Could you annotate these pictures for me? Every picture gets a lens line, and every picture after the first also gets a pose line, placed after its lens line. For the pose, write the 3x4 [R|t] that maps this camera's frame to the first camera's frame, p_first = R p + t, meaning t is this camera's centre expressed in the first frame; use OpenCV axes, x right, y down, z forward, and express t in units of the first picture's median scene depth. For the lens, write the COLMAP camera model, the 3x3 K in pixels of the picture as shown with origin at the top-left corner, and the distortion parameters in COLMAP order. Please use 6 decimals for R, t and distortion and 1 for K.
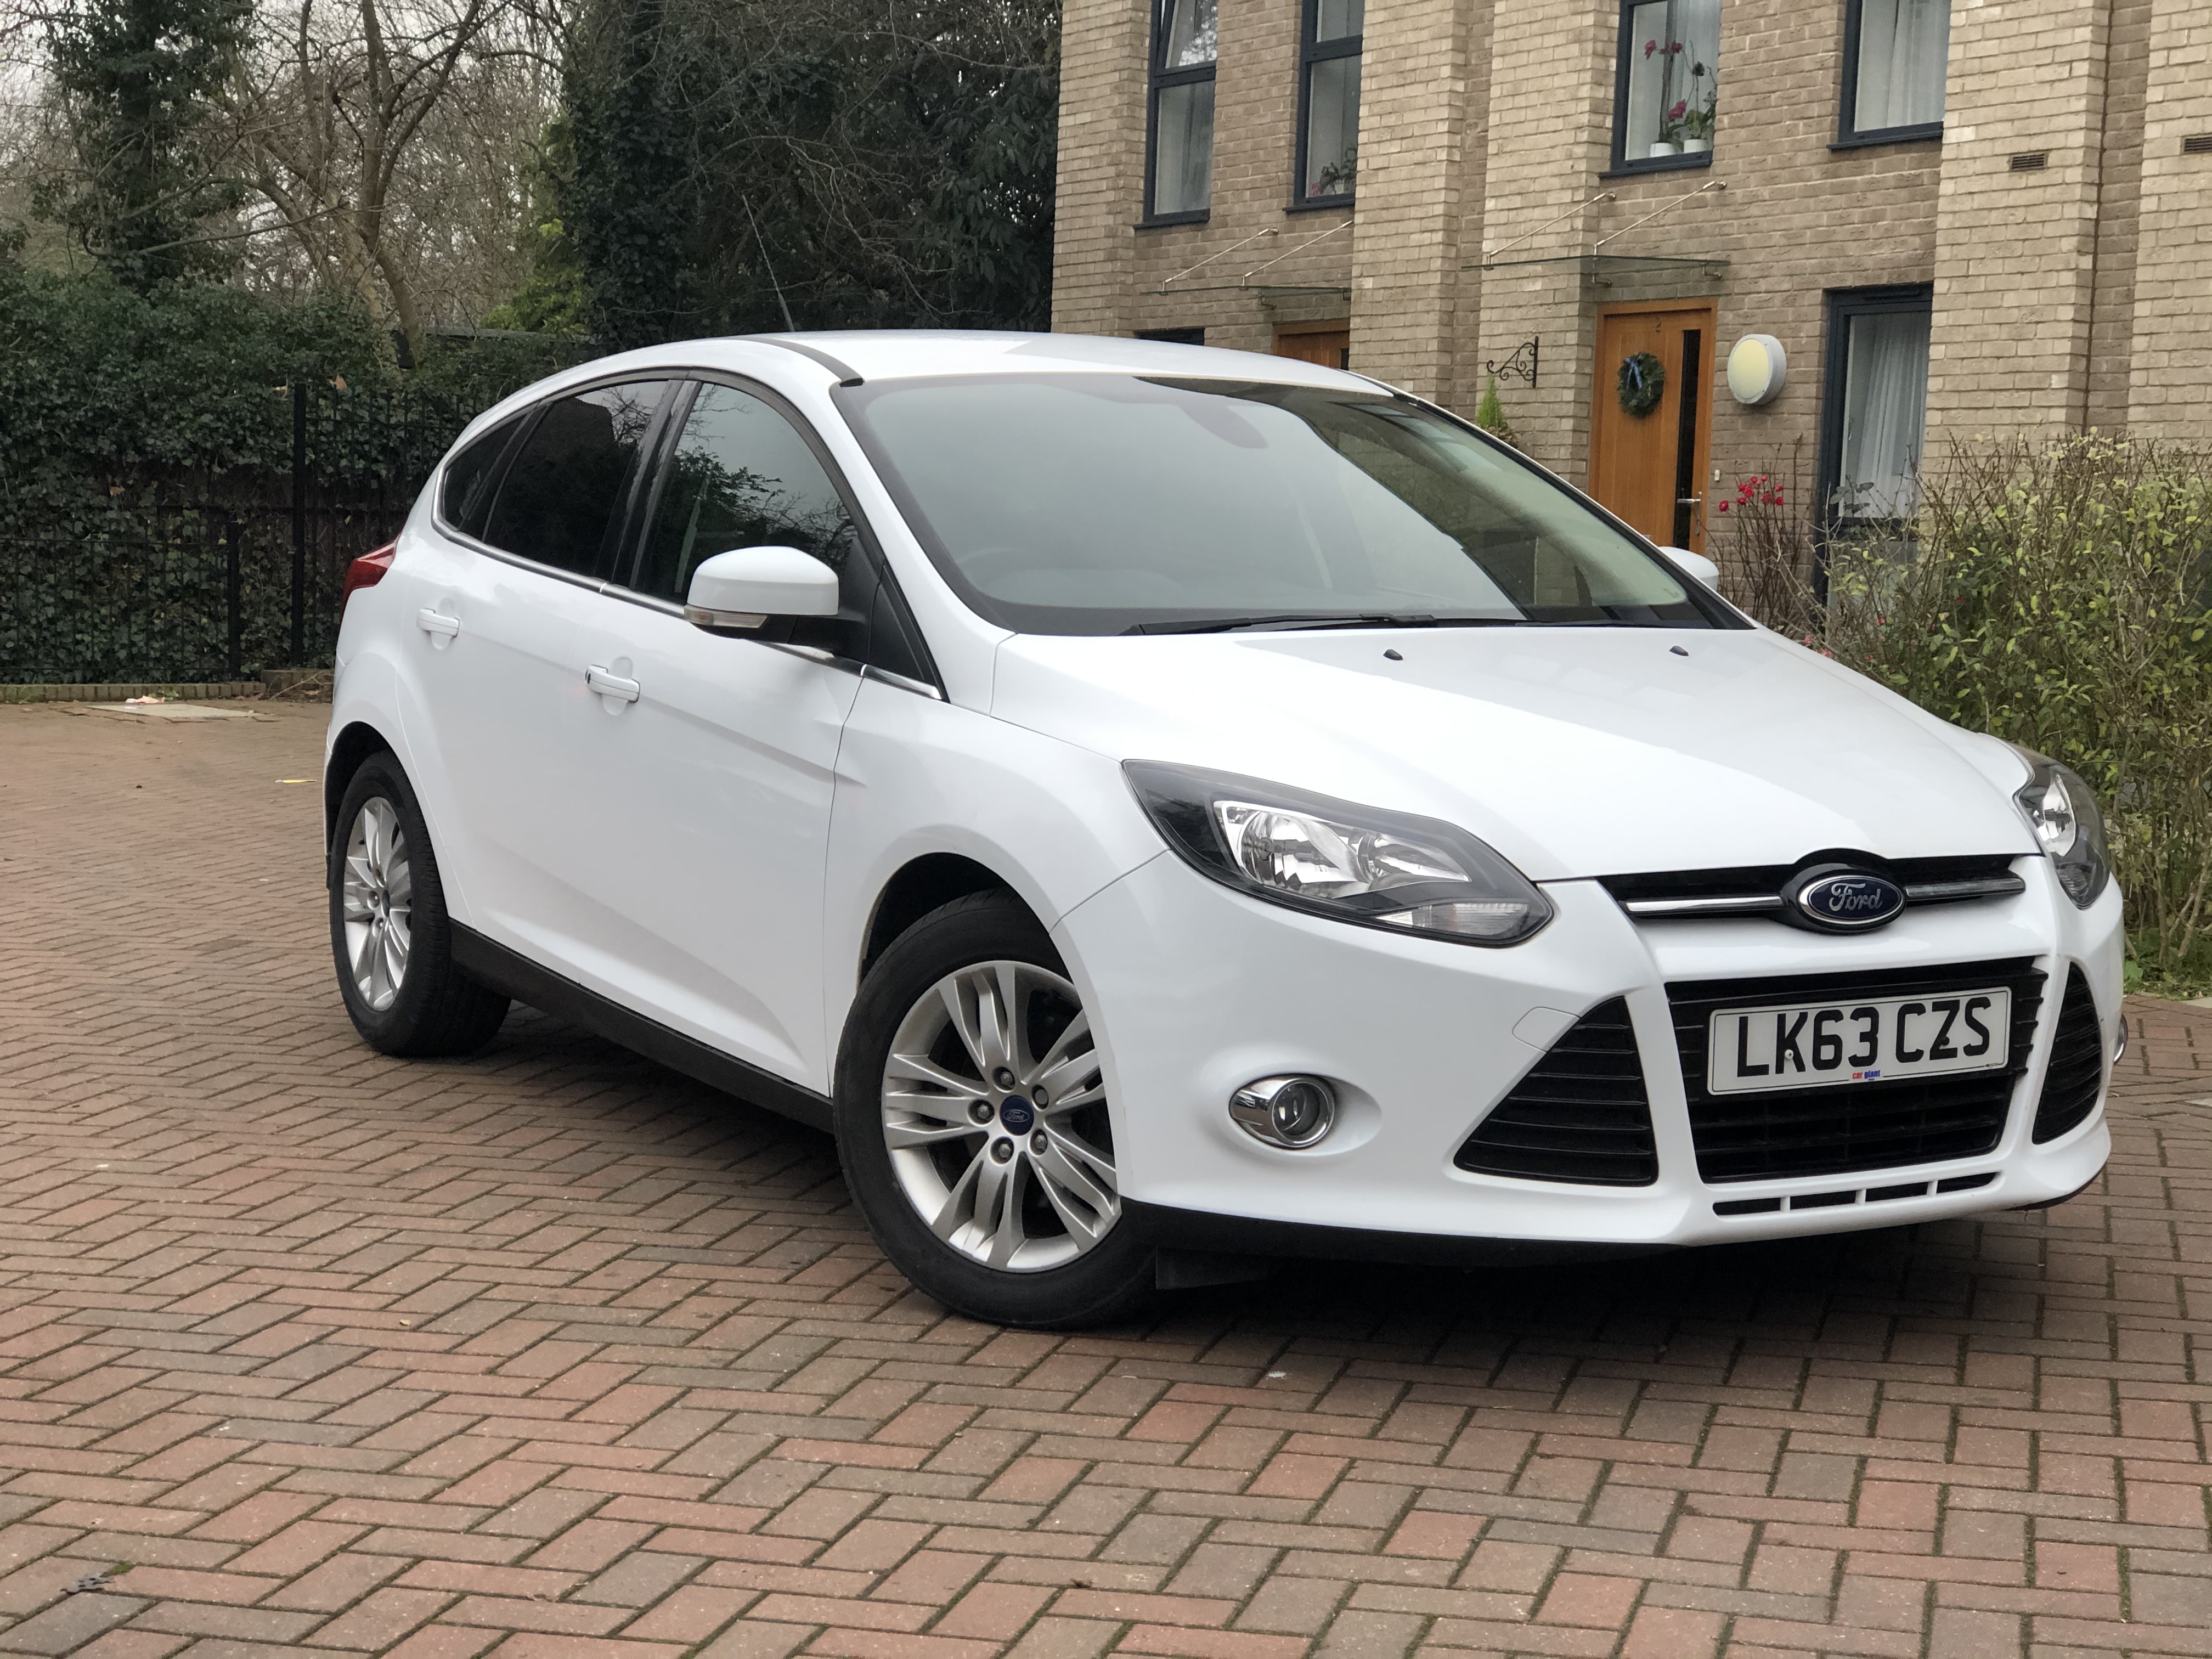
lens RADIAL K [[3584.6, 0, 1106.0], [0, 3584.6, 829.5], [0, 0, 1]] dist [0.098511, -0.163921]
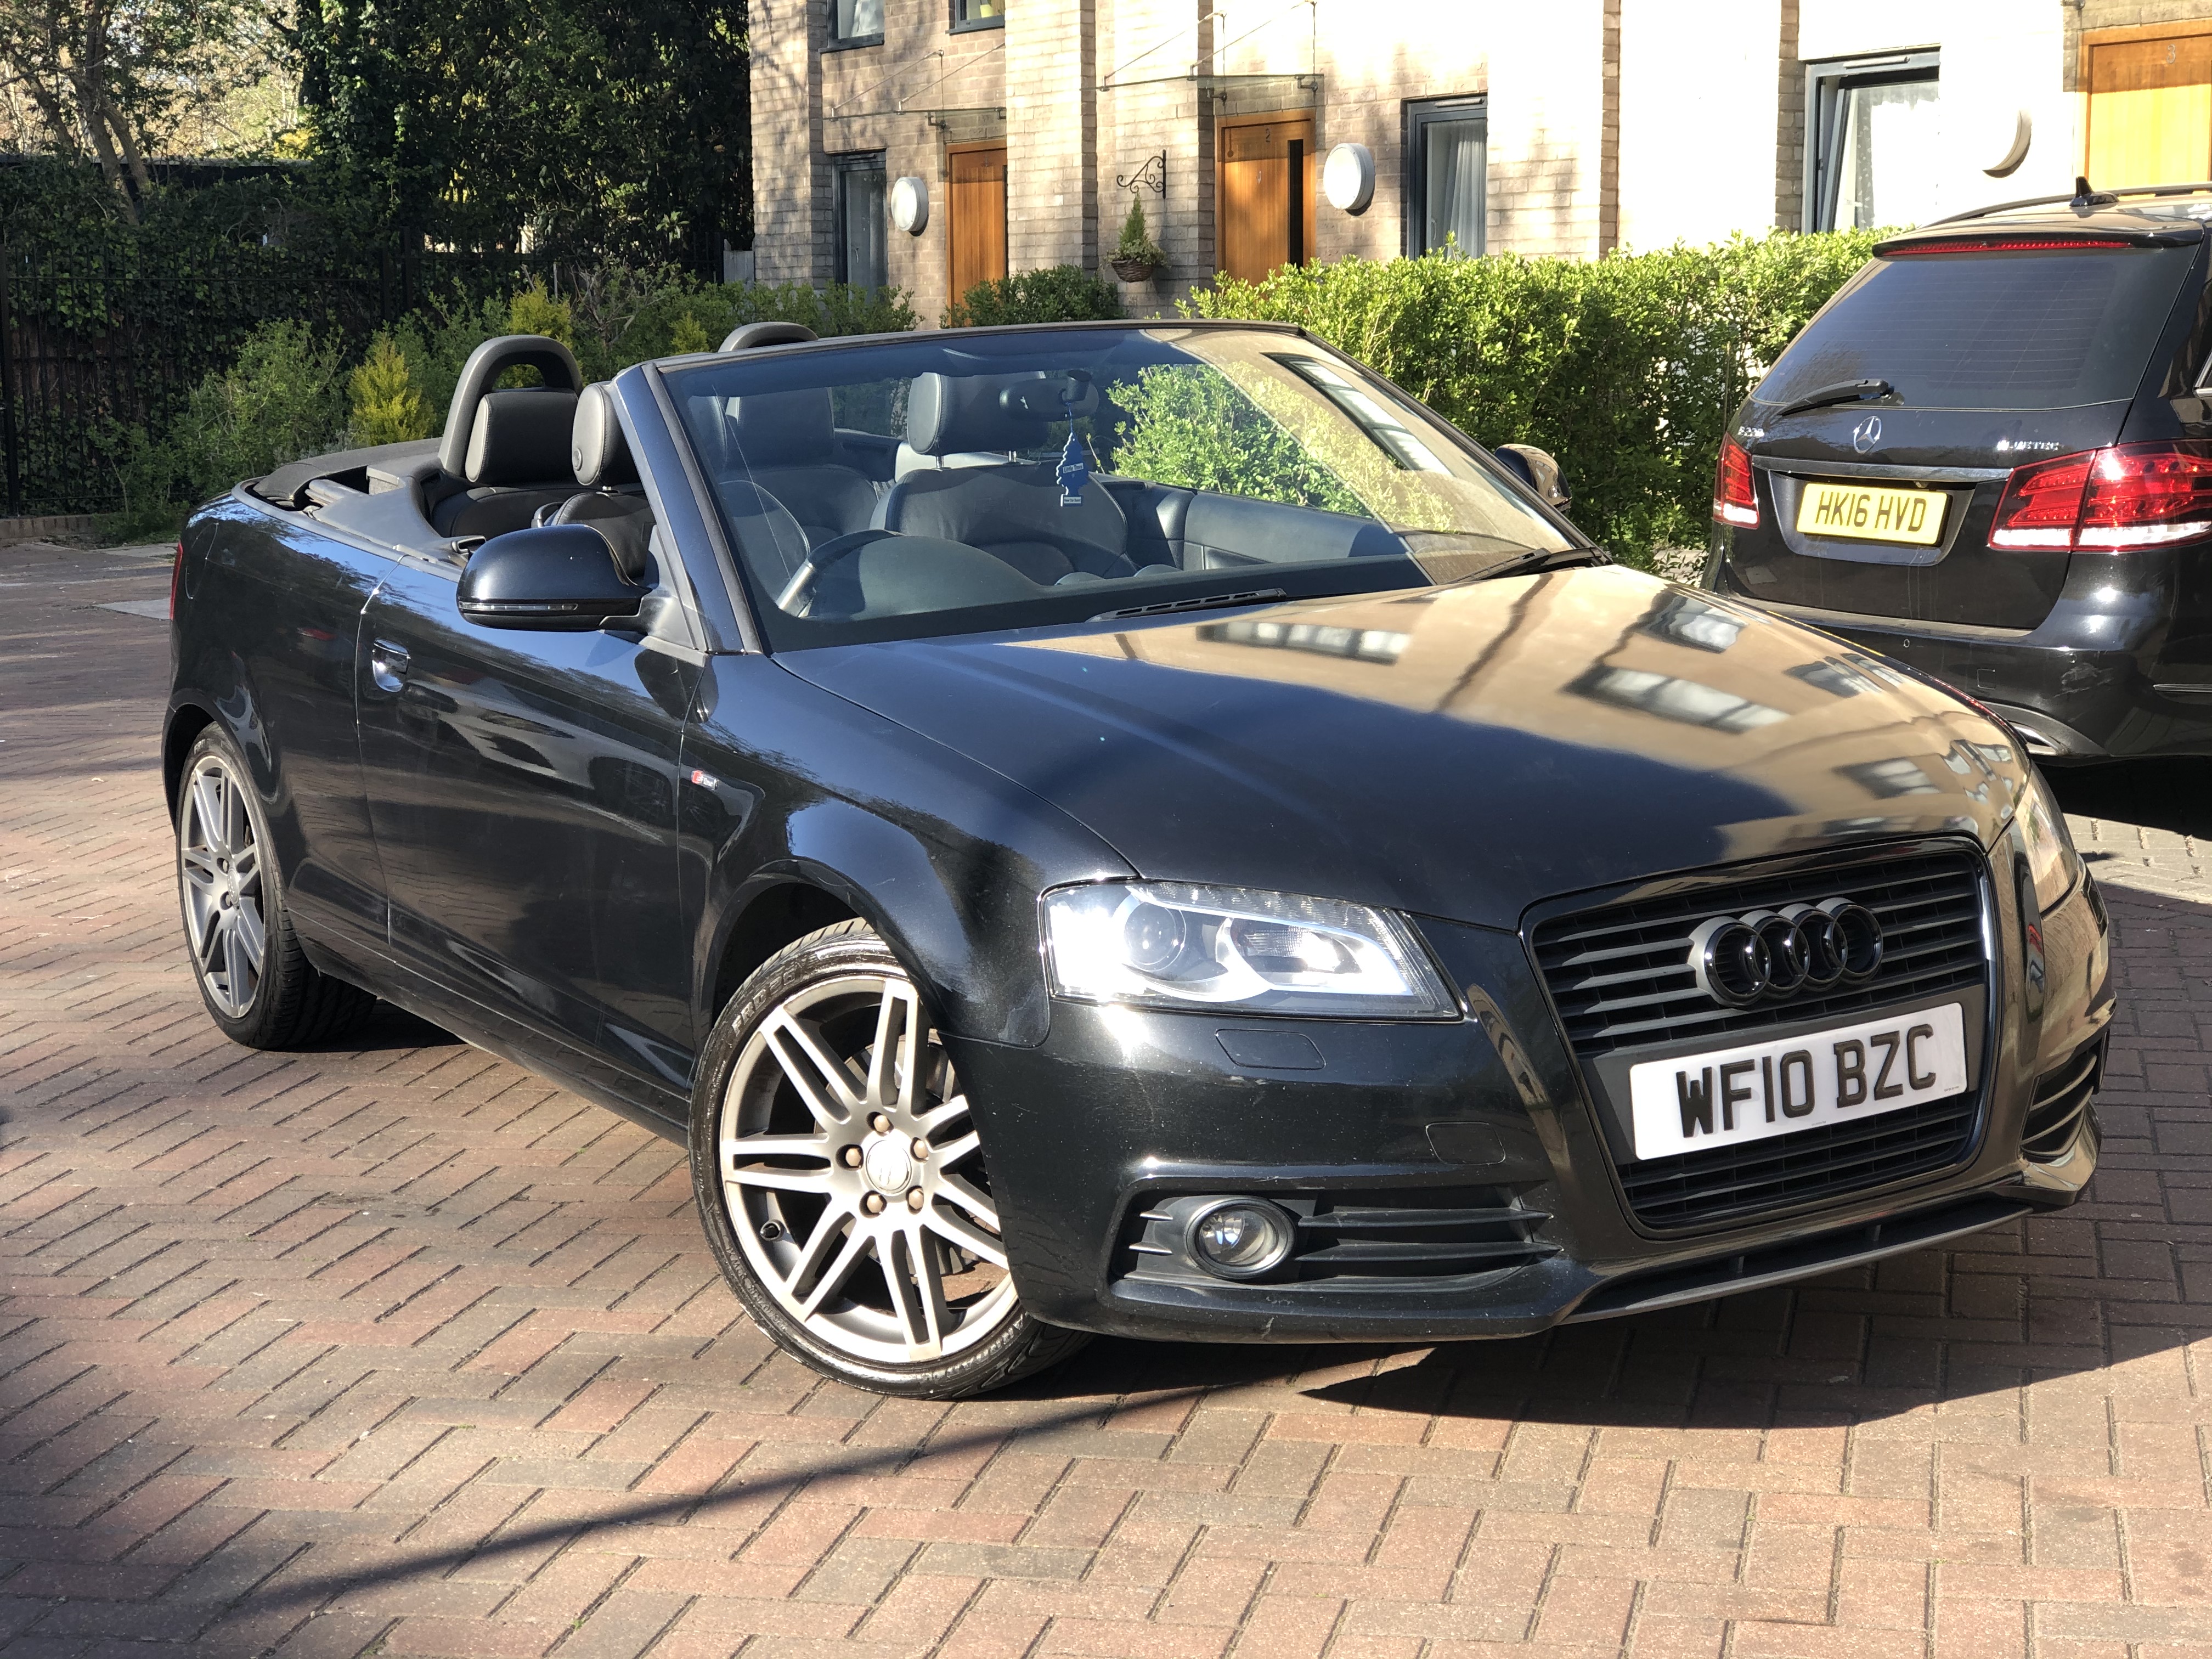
lens RADIAL K [[3608.4, 0, 1106.0], [0, 3608.4, 829.5], [0, 0, 1]] dist [0.072410, 0.017689]
pose [[0.998800, -0.047964, 0.009937, 0.089210], [0.047268, 0.997000, 0.061288, -0.004379], [-0.012847, -0.060745, 0.998071, -0.078659]]
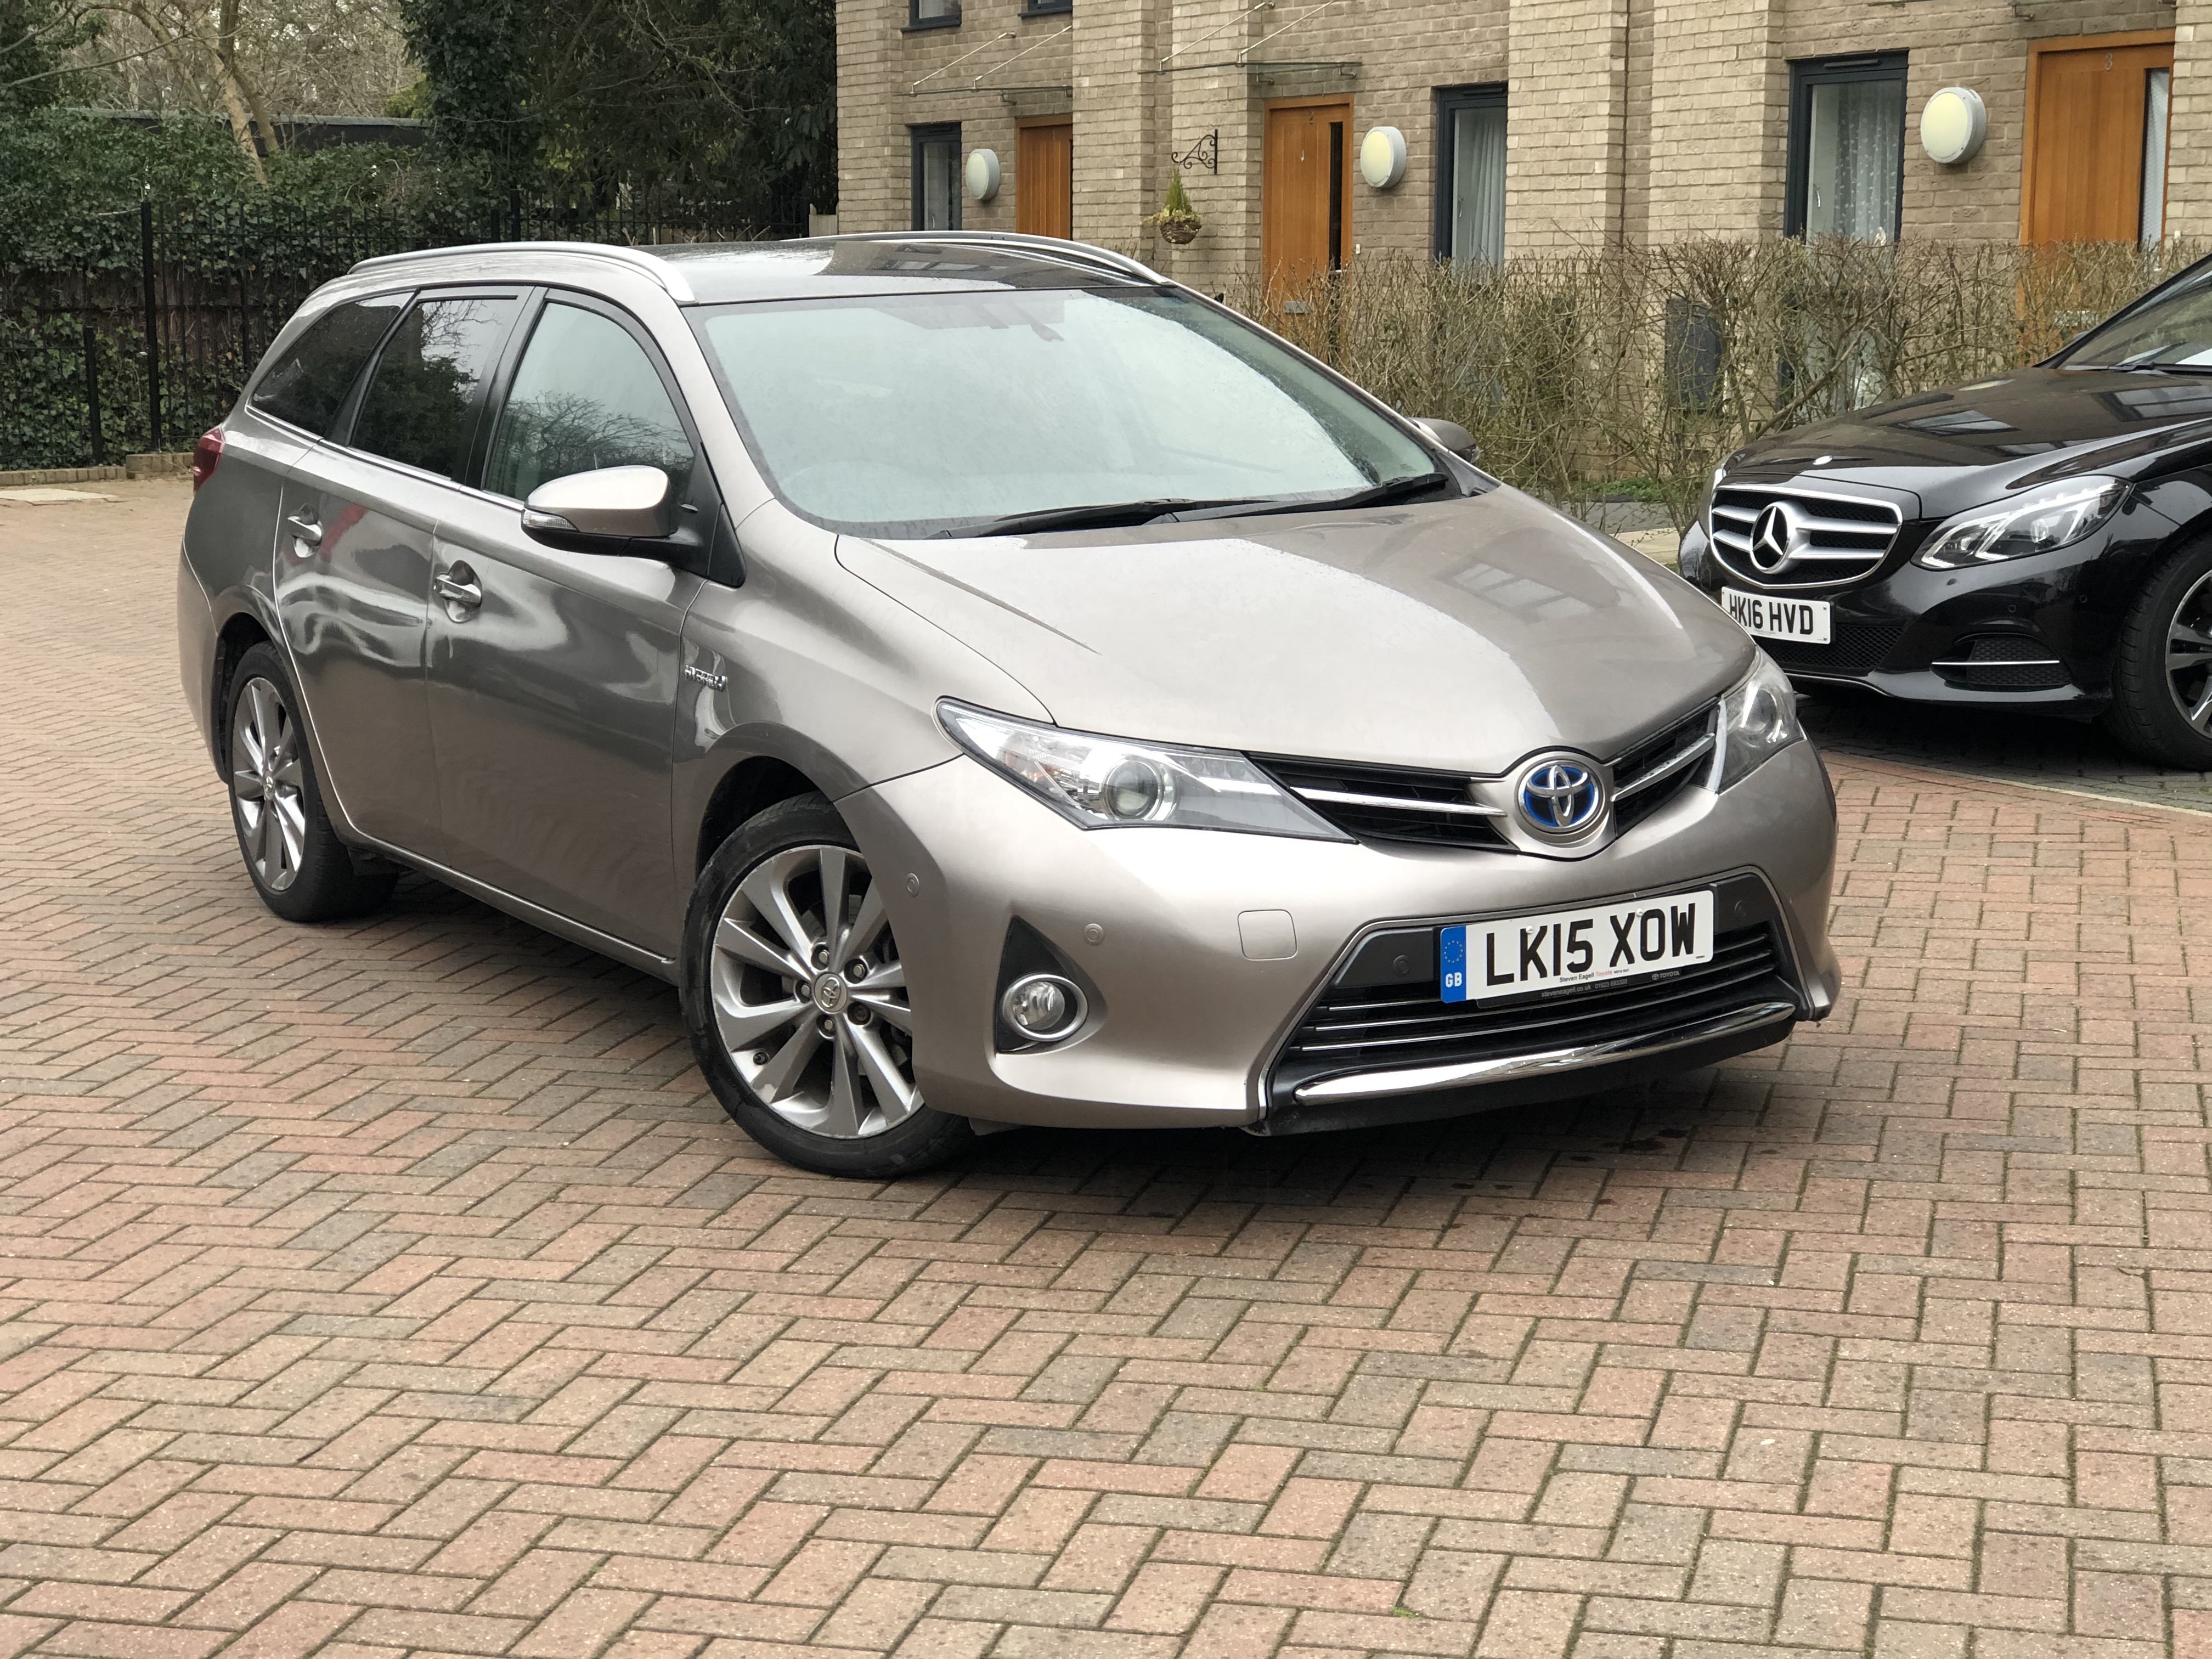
lens RADIAL K [[3608.4, 0, 1106.0], [0, 3608.4, 829.5], [0, 0, 1]] dist [0.072410, 0.017689]
pose [[0.999455, -0.030649, -0.012269, 0.099549], [0.031457, 0.996891, 0.072243, 0.001237], [0.010016, -0.072590, 0.997312, -0.181954]]
